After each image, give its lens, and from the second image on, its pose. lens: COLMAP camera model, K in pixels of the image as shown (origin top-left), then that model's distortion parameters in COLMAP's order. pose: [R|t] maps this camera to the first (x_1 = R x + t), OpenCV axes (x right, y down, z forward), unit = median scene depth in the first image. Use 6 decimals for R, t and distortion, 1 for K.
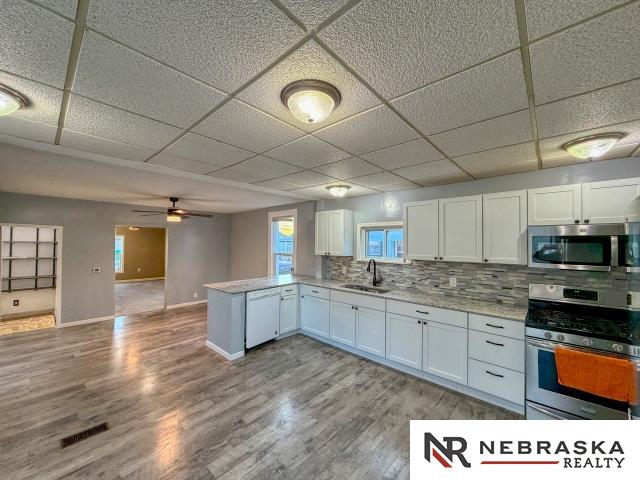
lens RADIAL K [[255.2, 0, 317.6], [0, 255.2, 240.9], [0, 0, 1]] dist [-0.002442, -0.000391]
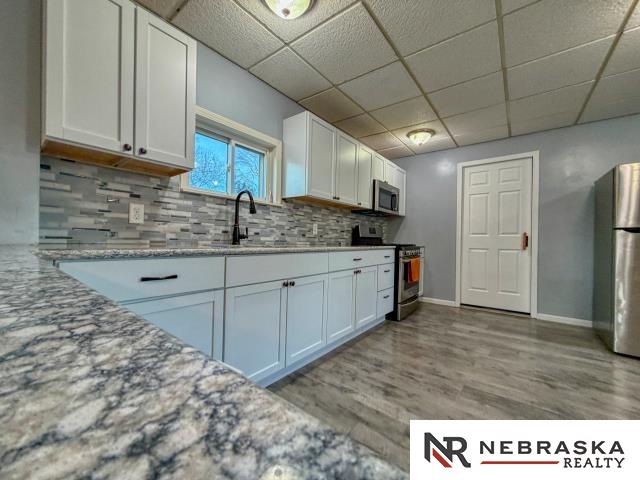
lens RADIAL K [[255.2, 0, 318.7], [0, 255.2, 239.8], [0, 0, 1]] dist [-0.002442, -0.000391]
pose [[-0.076563, -0.019410, 0.996876, -0.353530], [-0.034215, 0.999273, 0.016829, 0.185122], [-0.996477, -0.032820, -0.077172, 1.065137]]
